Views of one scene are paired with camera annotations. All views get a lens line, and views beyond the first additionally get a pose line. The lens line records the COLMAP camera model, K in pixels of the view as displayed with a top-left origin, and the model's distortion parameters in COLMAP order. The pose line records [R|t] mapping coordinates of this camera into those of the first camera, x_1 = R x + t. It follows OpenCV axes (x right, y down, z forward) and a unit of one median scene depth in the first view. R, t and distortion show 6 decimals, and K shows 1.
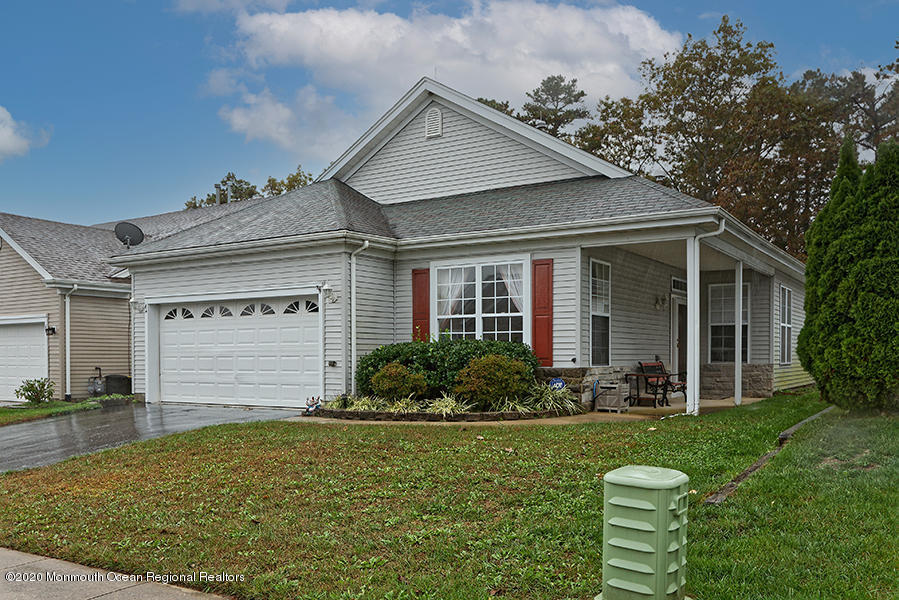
lens RADIAL K [[765.2, 0, 449.5], [0, 765.2, 300.0], [0, 0, 1]] dist [0.001072, -0.000684]
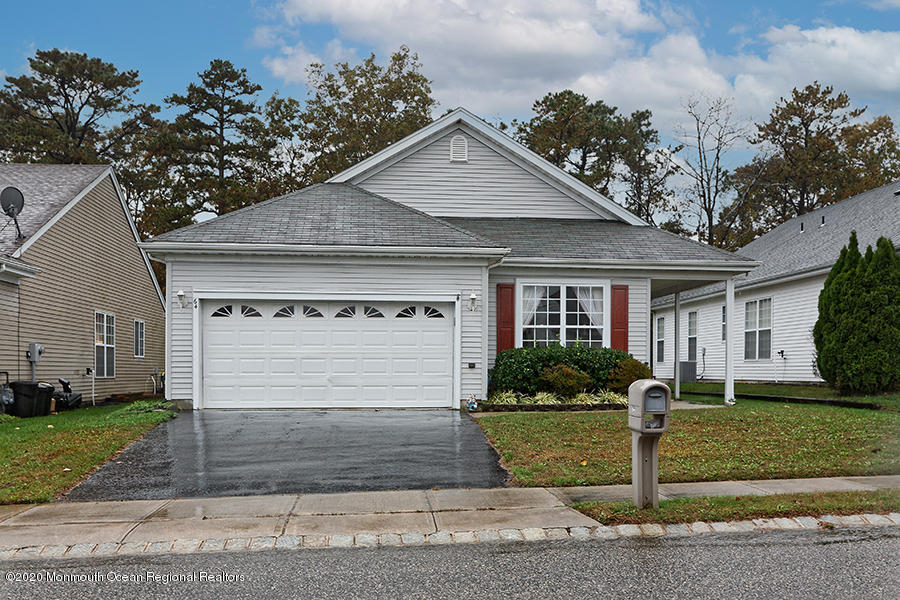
lens RADIAL K [[861.6, 0, 450.0], [0, 861.6, 300.0], [0, 0, 1]] dist [0.000771, -0.000228]
pose [[0.781782, 0.054339, 0.621179, -0.941284], [-0.049457, 0.998461, -0.025098, 0.020973], [-0.621587, -0.011100, 0.783266, 0.041536]]
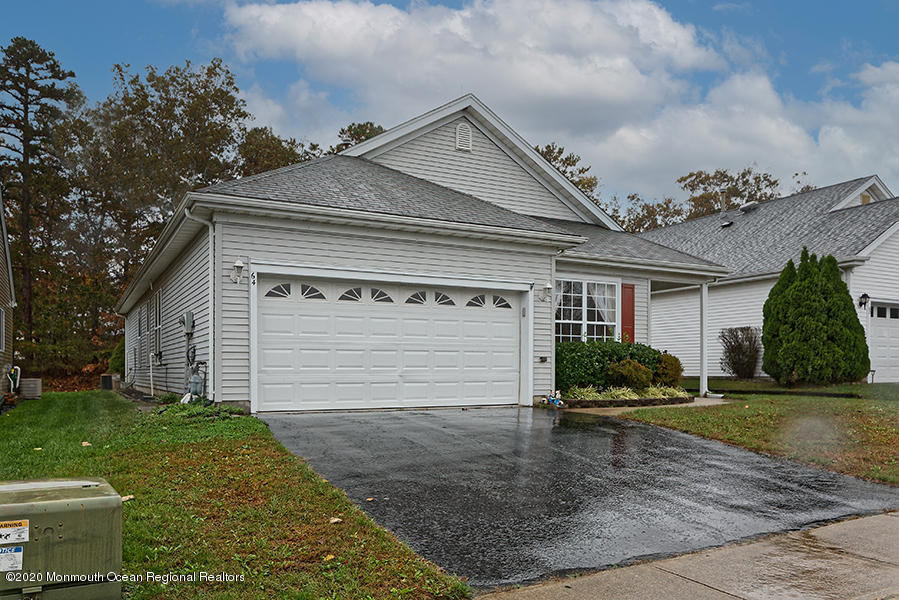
lens RADIAL K [[700.1, 0, 447.2], [0, 700.1, 323.0], [0, 0, 1]] dist [-0.004934, 0.002240]
pose [[0.479529, 0.063148, 0.875251, -1.035952], [-0.065452, 0.997203, -0.036087, 0.075403], [-0.875082, -0.039982, 0.482321, 0.644025]]
